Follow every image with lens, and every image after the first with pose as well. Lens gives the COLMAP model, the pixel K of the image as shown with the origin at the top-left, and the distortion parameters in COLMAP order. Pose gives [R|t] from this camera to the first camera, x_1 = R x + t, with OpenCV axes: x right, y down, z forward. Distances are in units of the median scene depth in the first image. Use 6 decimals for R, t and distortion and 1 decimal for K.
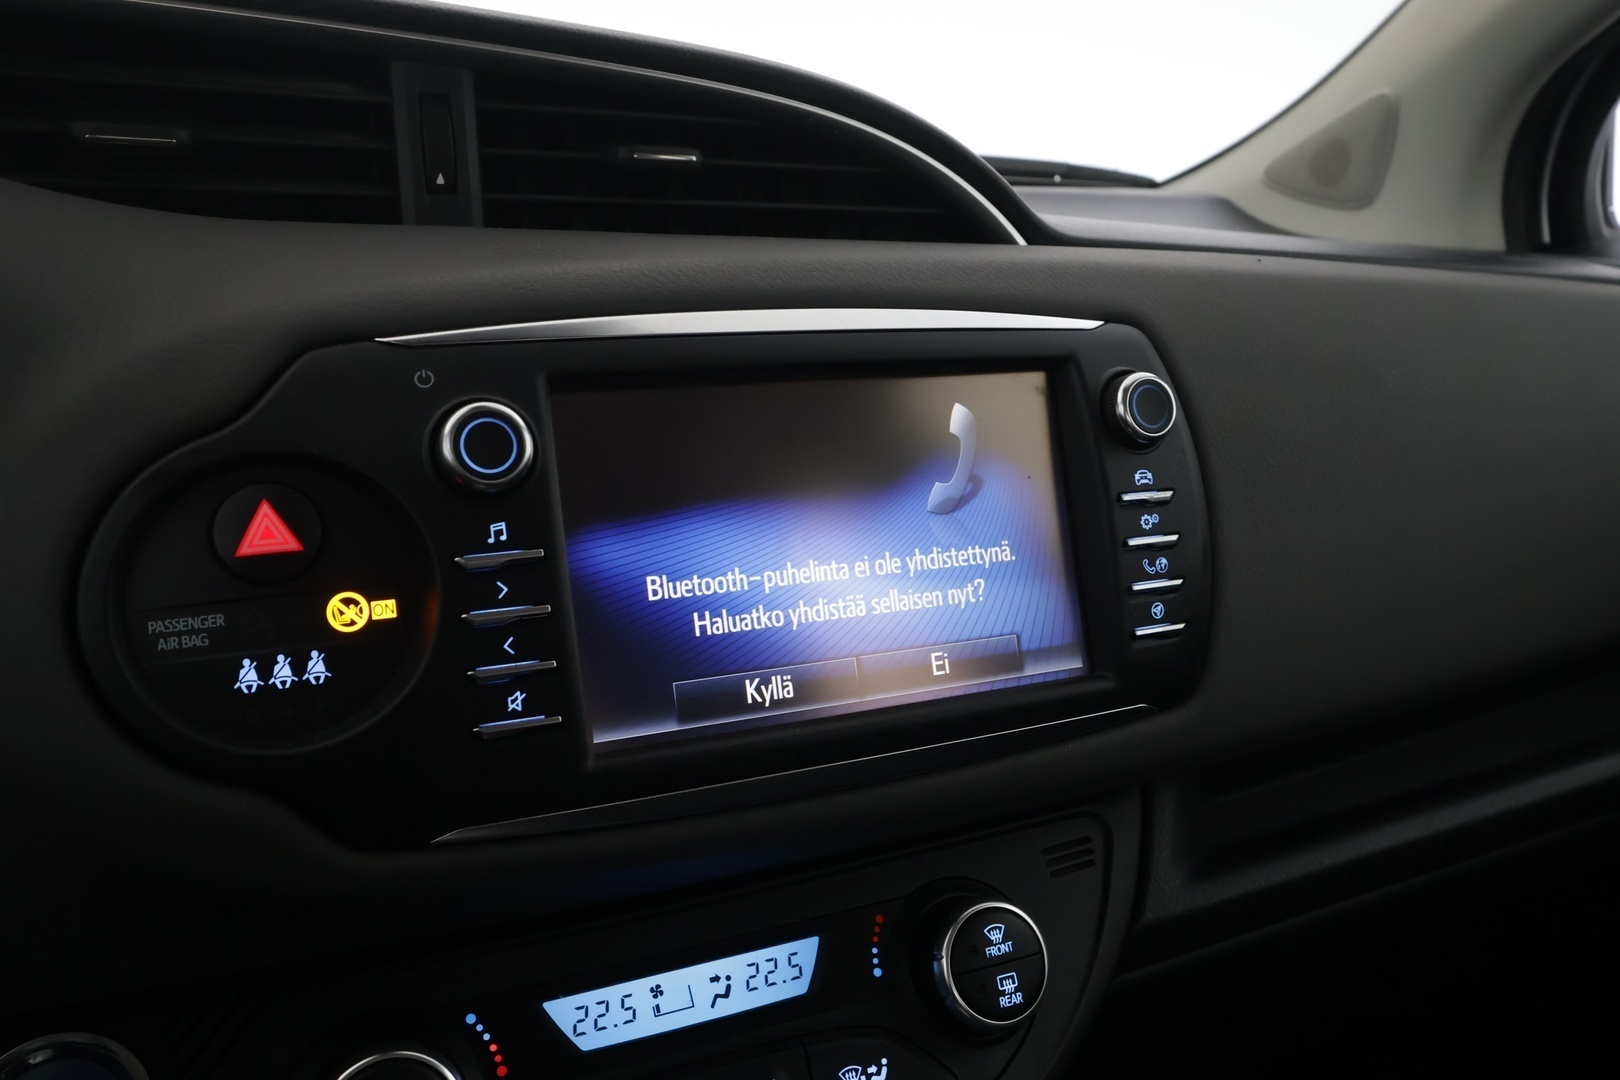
lens RADIAL K [[1266.0, 0, 810.0], [0, 1266.0, 540.0], [0, 0, 1]] dist [-0.002688, 0.010916]
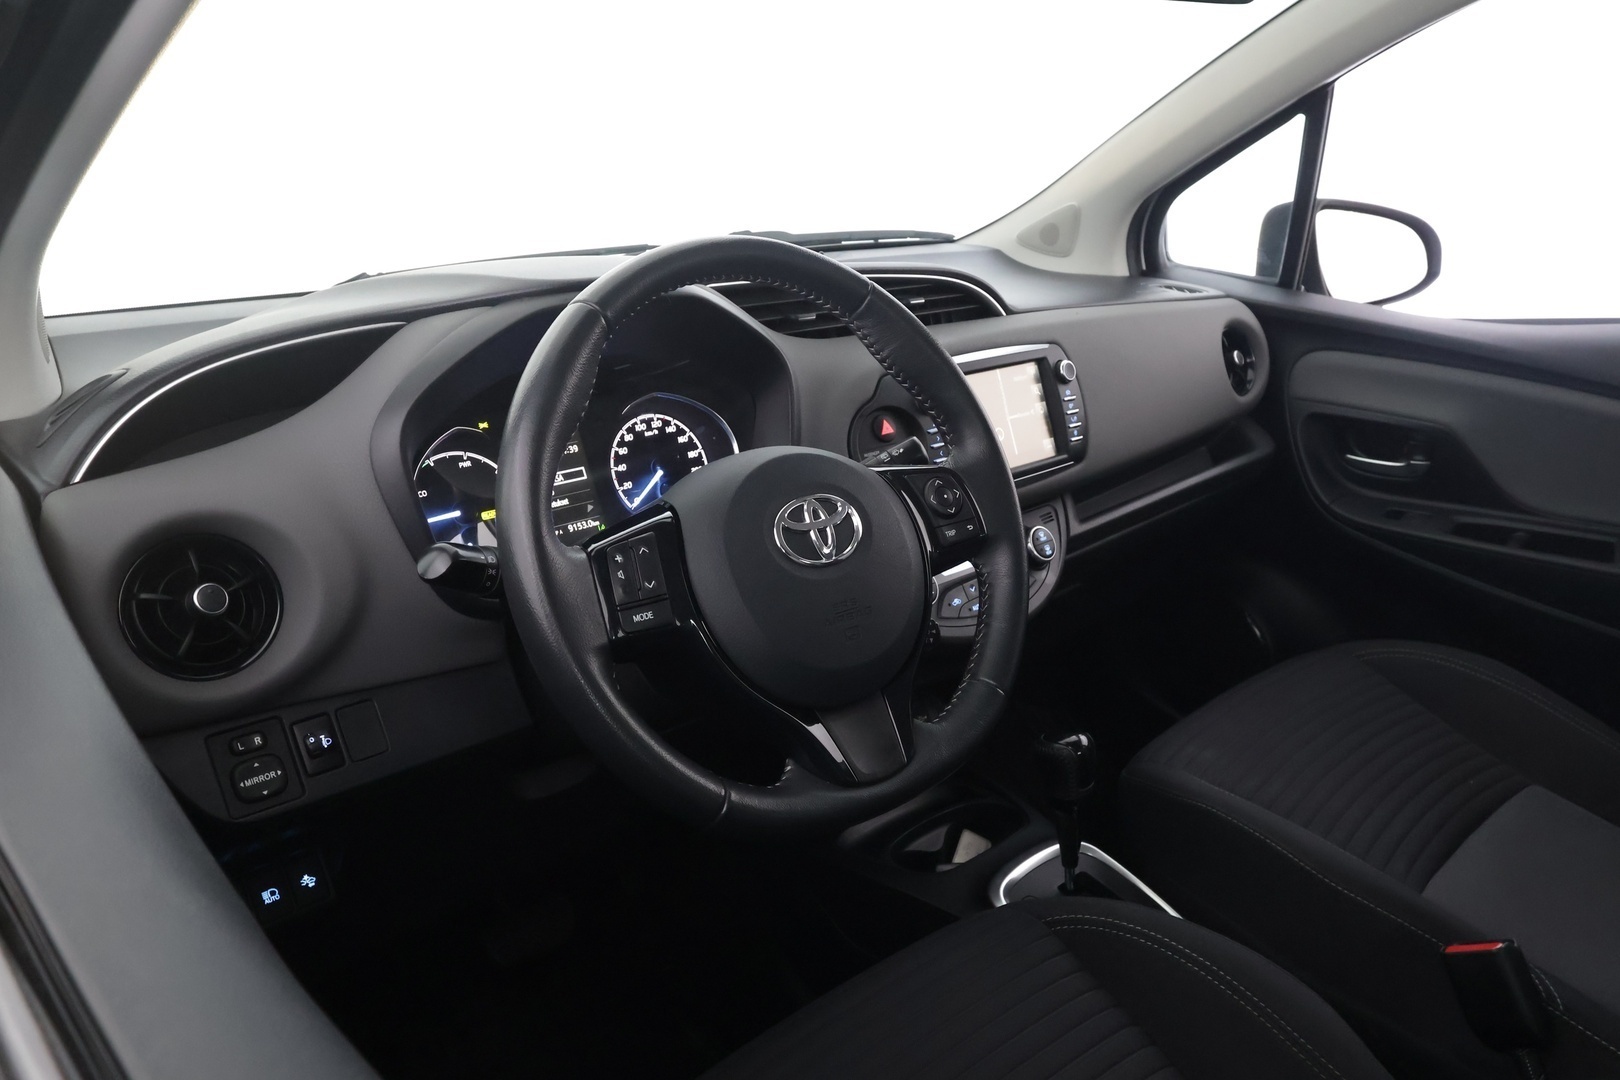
lens RADIAL K [[1172.8, 0, 810.0], [0, 1172.8, 540.0], [0, 0, 1]] dist [0.010514, 0.002227]
pose [[0.954791, -0.121959, 0.271107, -1.301980], [0.103389, 0.991271, 0.081811, 0.011899], [-0.278718, -0.050083, 0.959066, -1.825896]]
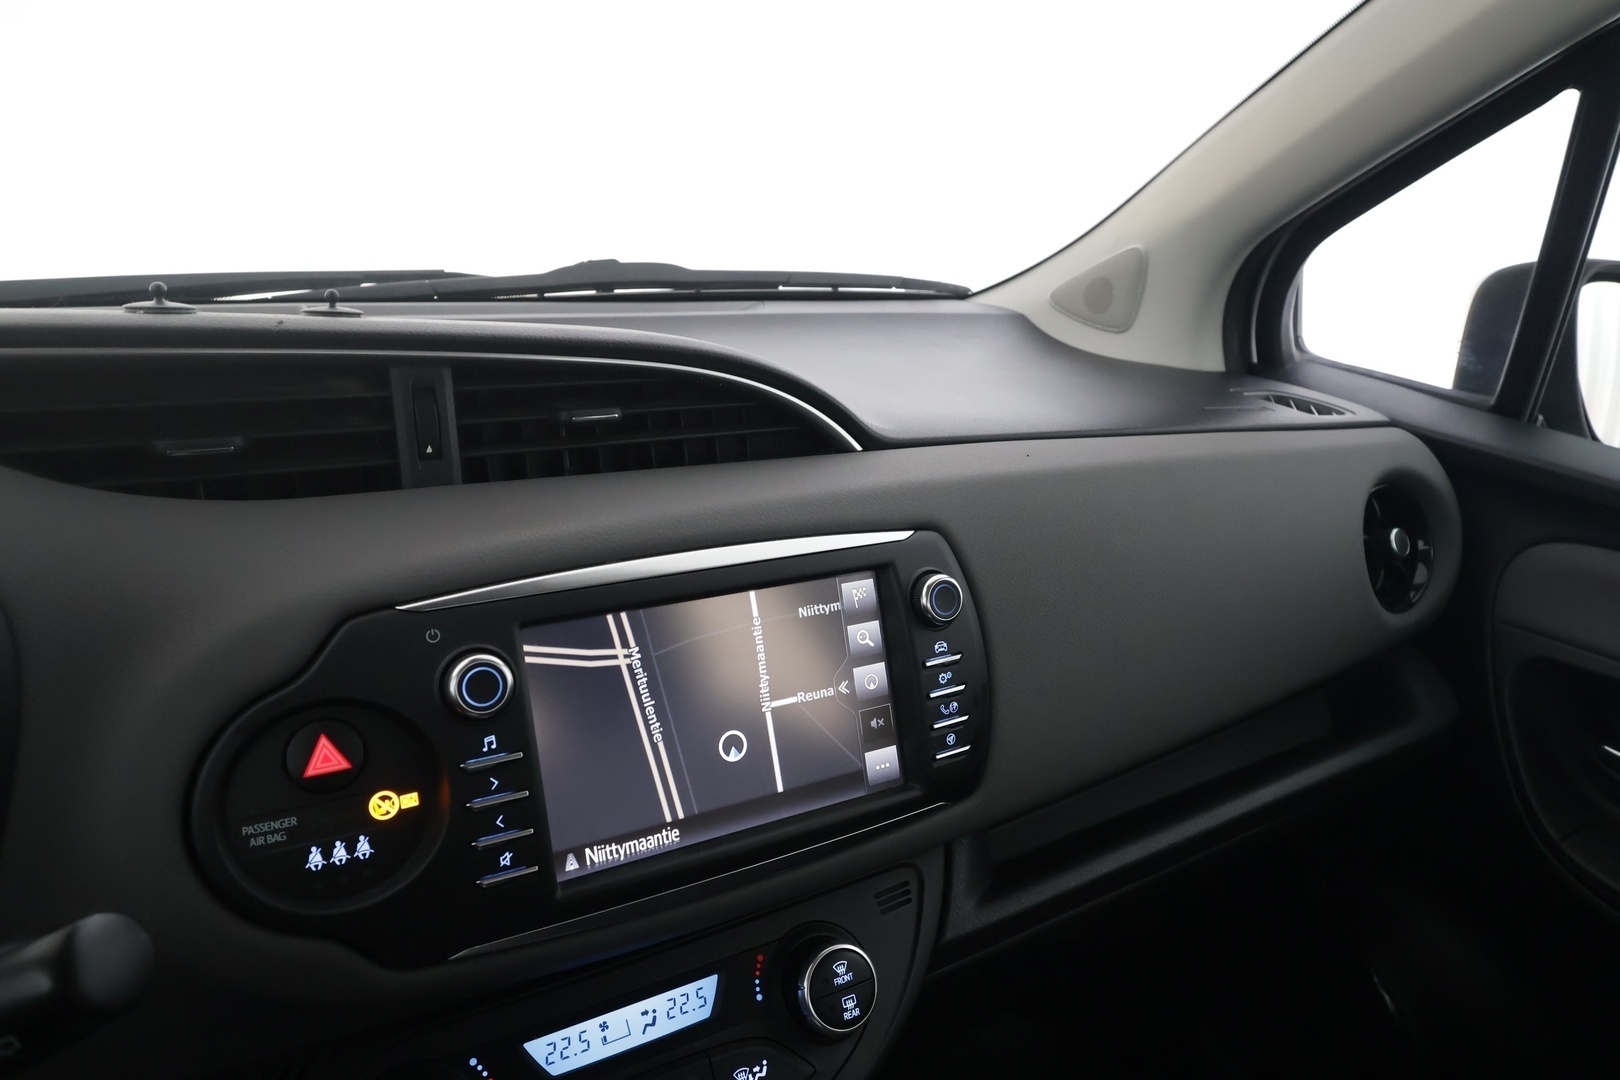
lens RADIAL K [[1082.7, 0, 810.0], [0, 1082.7, 540.0], [0, 0, 1]] dist [0.002259, 0.000929]
pose [[0.994589, -0.016115, 0.102631, -0.007132], [0.011031, 0.998693, 0.049914, -0.244027], [-0.103301, -0.048511, 0.993466, -0.202058]]
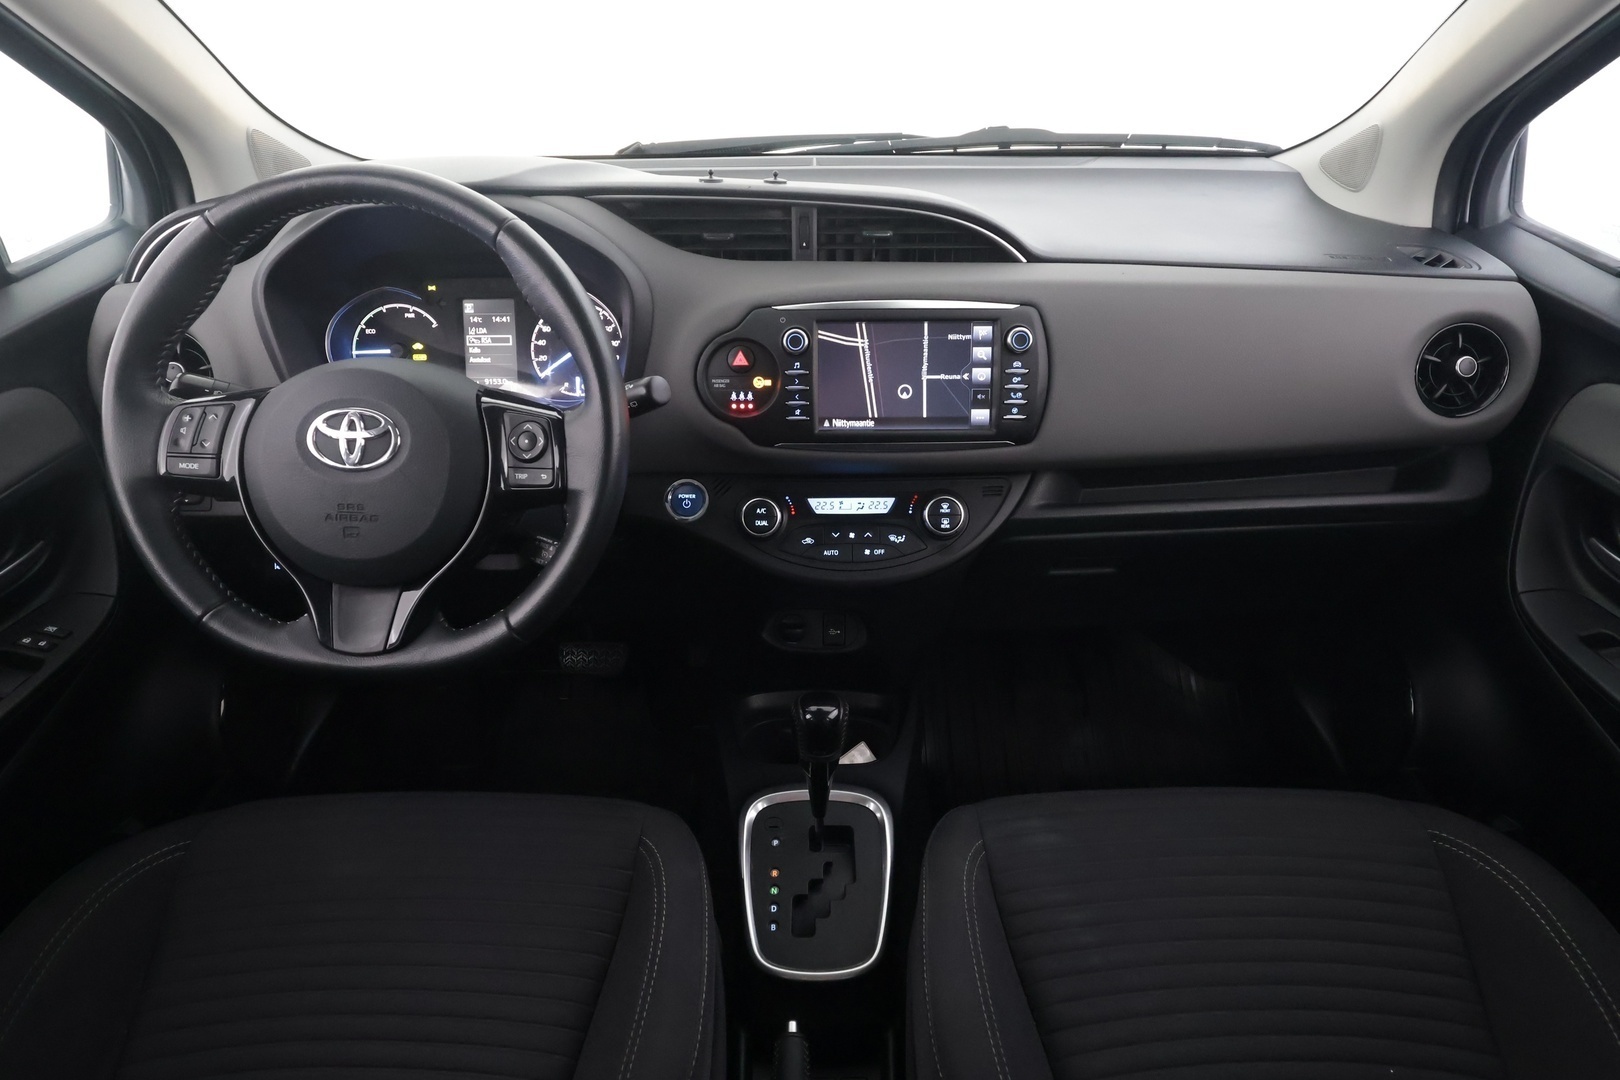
lens RADIAL K [[918.2, 0, 810.0], [0, 918.2, 540.0], [0, 0, 1]] dist [0.003906, -0.000149]
pose [[0.903757, 0.192079, -0.382531, 0.752389], [-0.082382, 0.955010, 0.284902, -0.236824], [0.420044, -0.225969, 0.878920, -1.197902]]
